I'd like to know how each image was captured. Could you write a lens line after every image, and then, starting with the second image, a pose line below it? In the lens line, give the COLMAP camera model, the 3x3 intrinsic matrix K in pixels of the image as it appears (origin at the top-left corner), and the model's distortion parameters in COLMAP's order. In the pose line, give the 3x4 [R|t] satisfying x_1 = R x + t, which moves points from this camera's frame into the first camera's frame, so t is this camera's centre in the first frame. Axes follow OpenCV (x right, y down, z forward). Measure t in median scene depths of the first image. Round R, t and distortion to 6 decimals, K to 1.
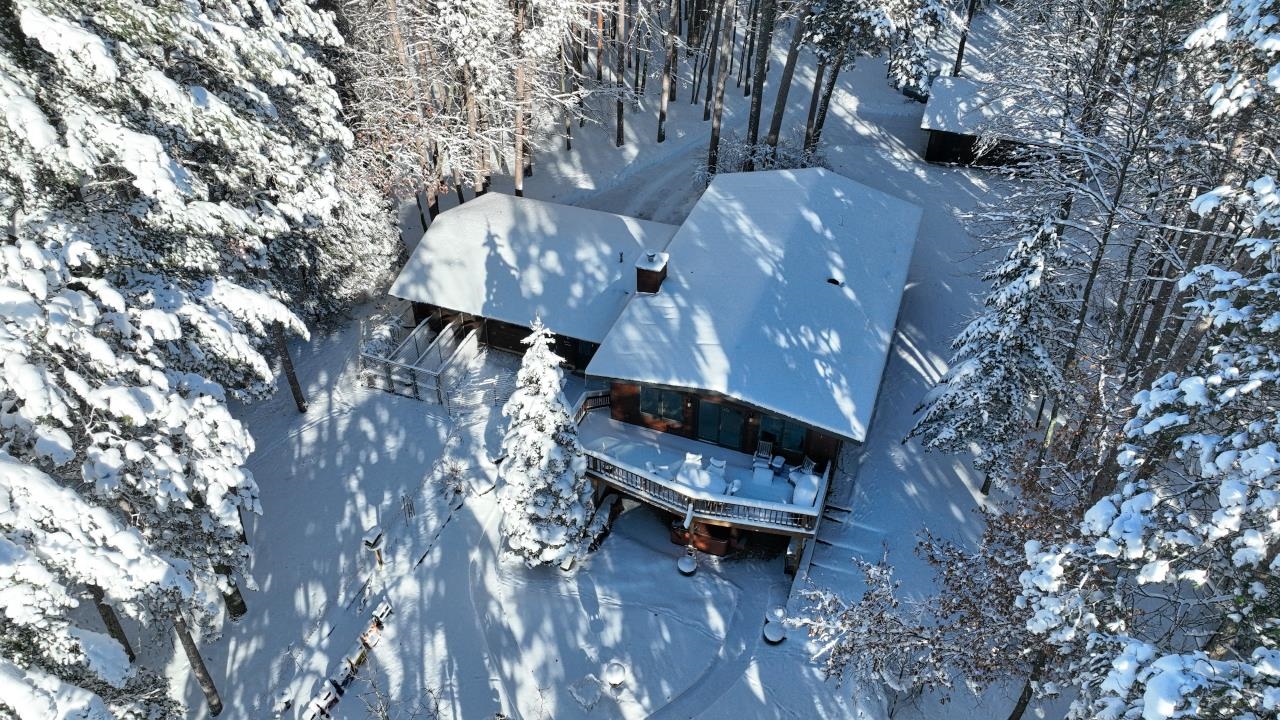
lens RADIAL K [[849.5, 0, 636.1], [0, 849.5, 395.8], [0, 0, 1]] dist [0.004415, 0.001308]
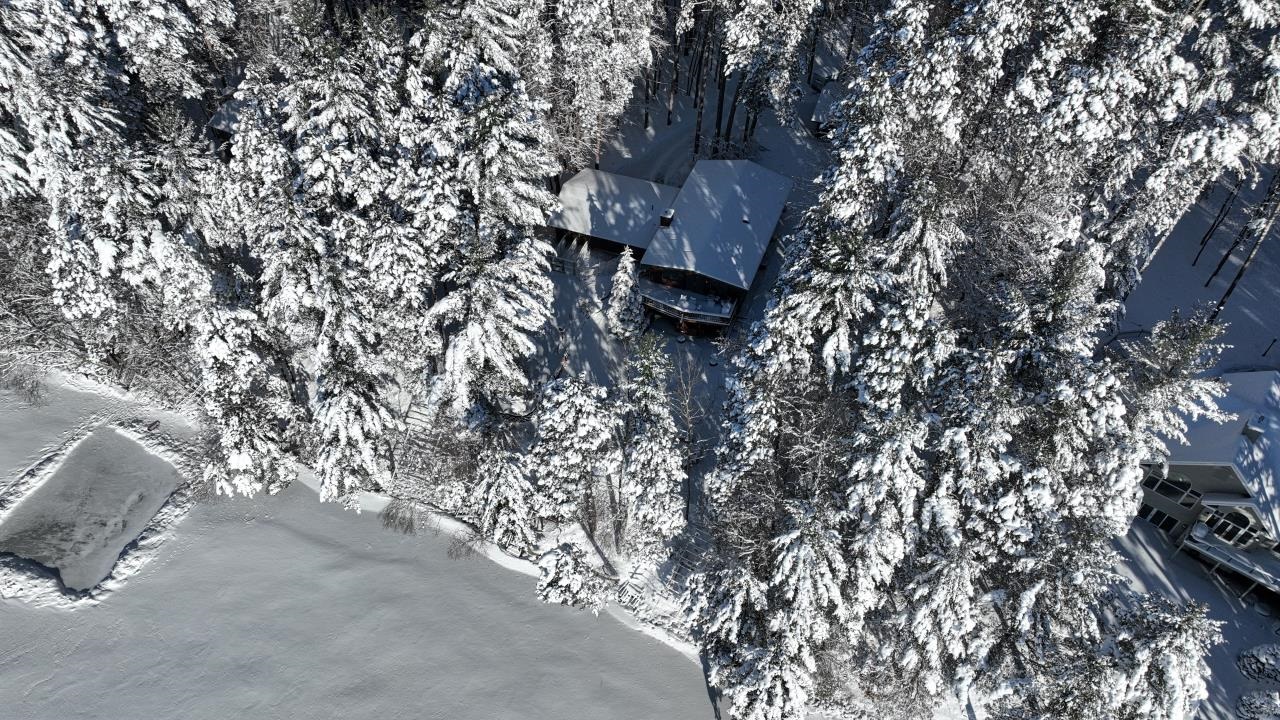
lens RADIAL K [[849.5, 0, 636.1], [0, 849.5, 395.8], [0, 0, 1]] dist [0.004415, 0.001308]
pose [[0.999960, -0.004093, 0.007968, -0.094301], [0.002717, 0.986187, 0.165612, -0.057463], [-0.008535, -0.165584, 0.986159, -1.574397]]
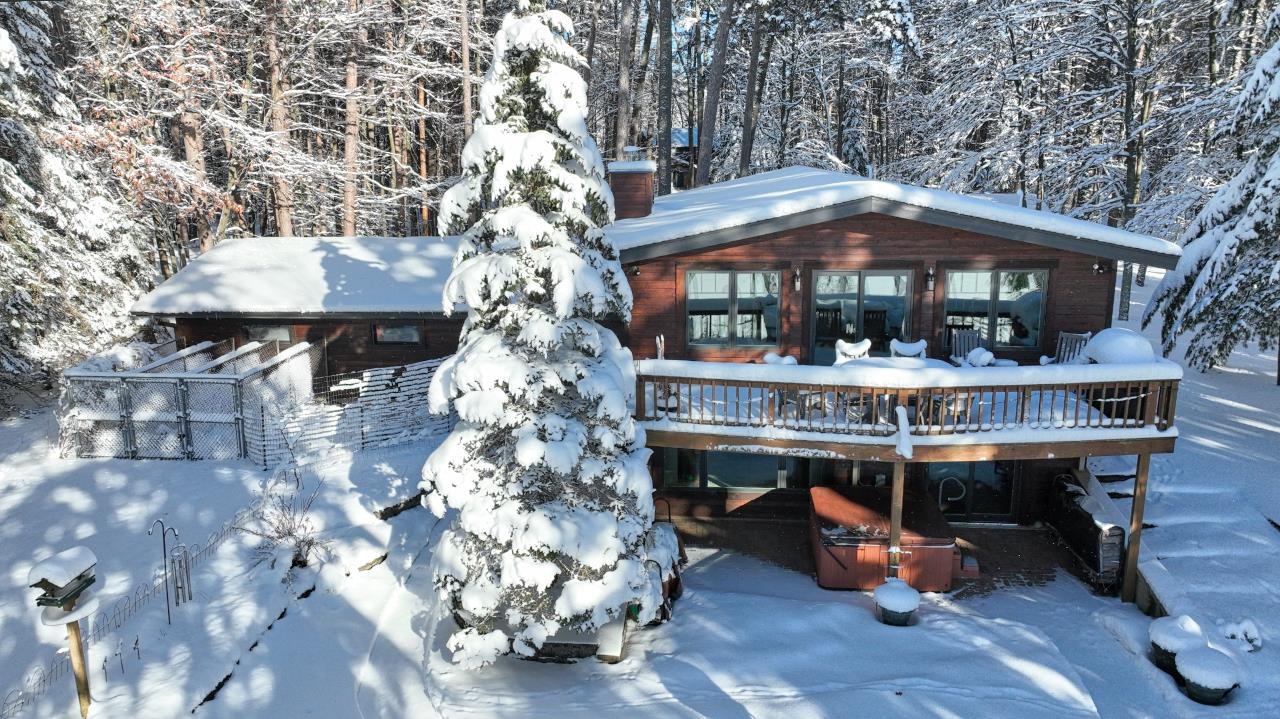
lens RADIAL K [[931.0, 0, 635.0], [0, 931.0, 386.8], [0, 0, 1]] dist [0.003874, 0.007800]
pose [[0.968427, -0.089307, 0.232751, -0.163425], [0.178227, 0.900824, -0.395918, 0.265402], [-0.174310, 0.424900, 0.888299, 0.573080]]
